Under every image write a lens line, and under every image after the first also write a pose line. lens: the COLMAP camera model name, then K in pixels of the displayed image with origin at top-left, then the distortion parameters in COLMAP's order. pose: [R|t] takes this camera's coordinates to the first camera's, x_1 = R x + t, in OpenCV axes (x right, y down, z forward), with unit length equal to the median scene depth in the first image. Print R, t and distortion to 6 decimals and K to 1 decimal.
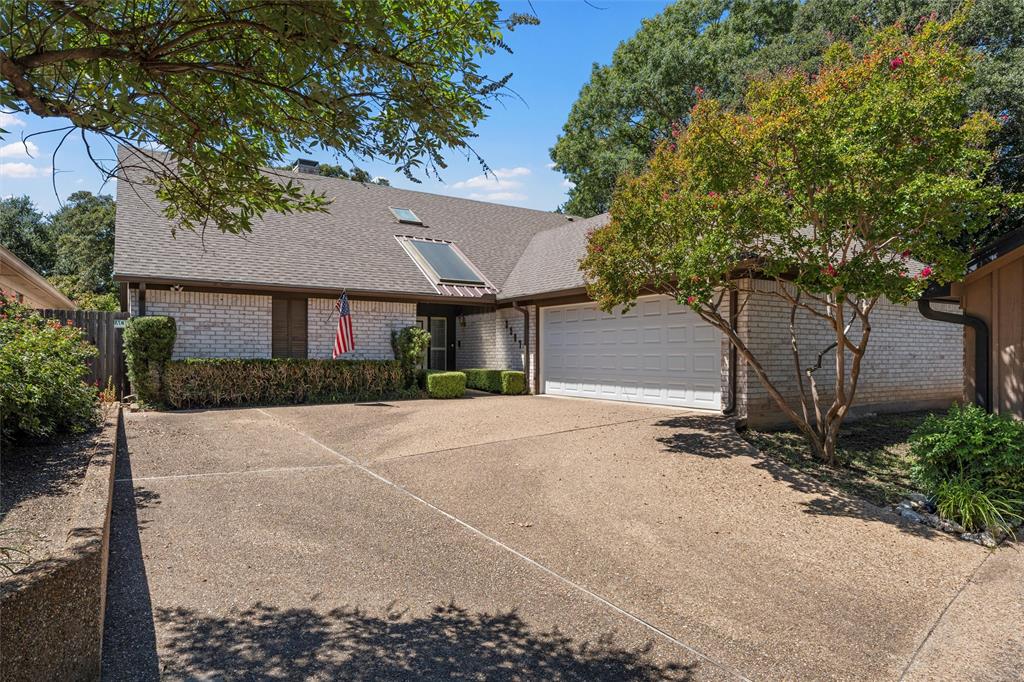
lens RADIAL K [[560.0, 0, 511.0], [0, 560.0, 346.3], [0, 0, 1]] dist [-0.004609, 0.000814]
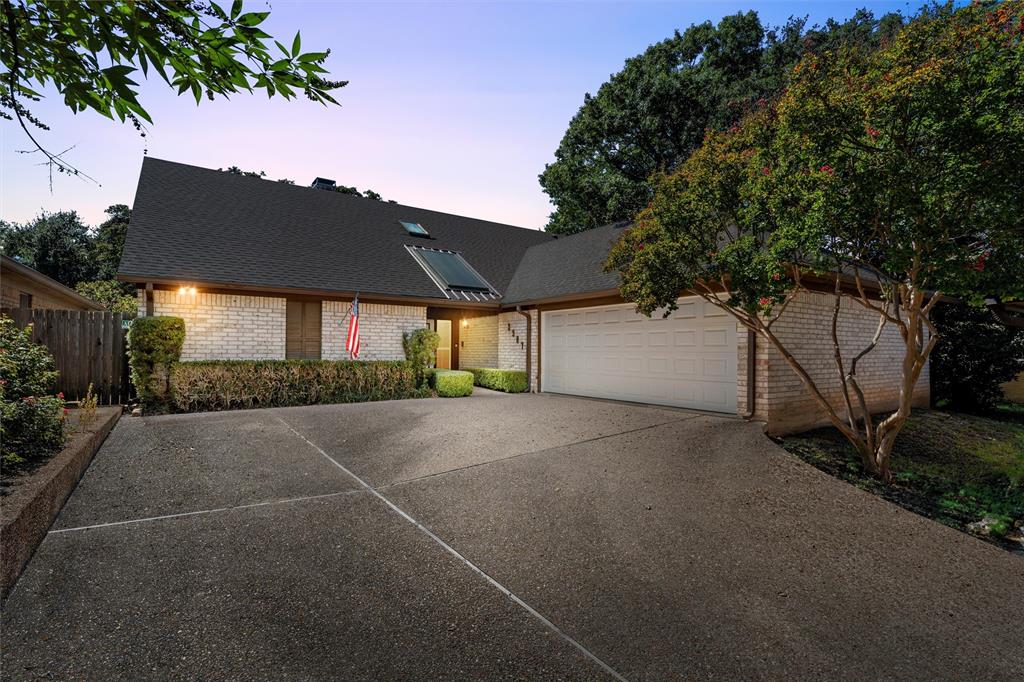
lens RADIAL K [[454.4, 0, 513.2], [0, 454.4, 339.3], [0, 0, 1]] dist [0.001901, -0.000324]
pose [[0.999146, 0.004854, 0.041043, -0.046172], [-0.004397, 0.999927, -0.011238, -0.007492], [-0.041095, 0.011048, 0.999094, 0.152756]]
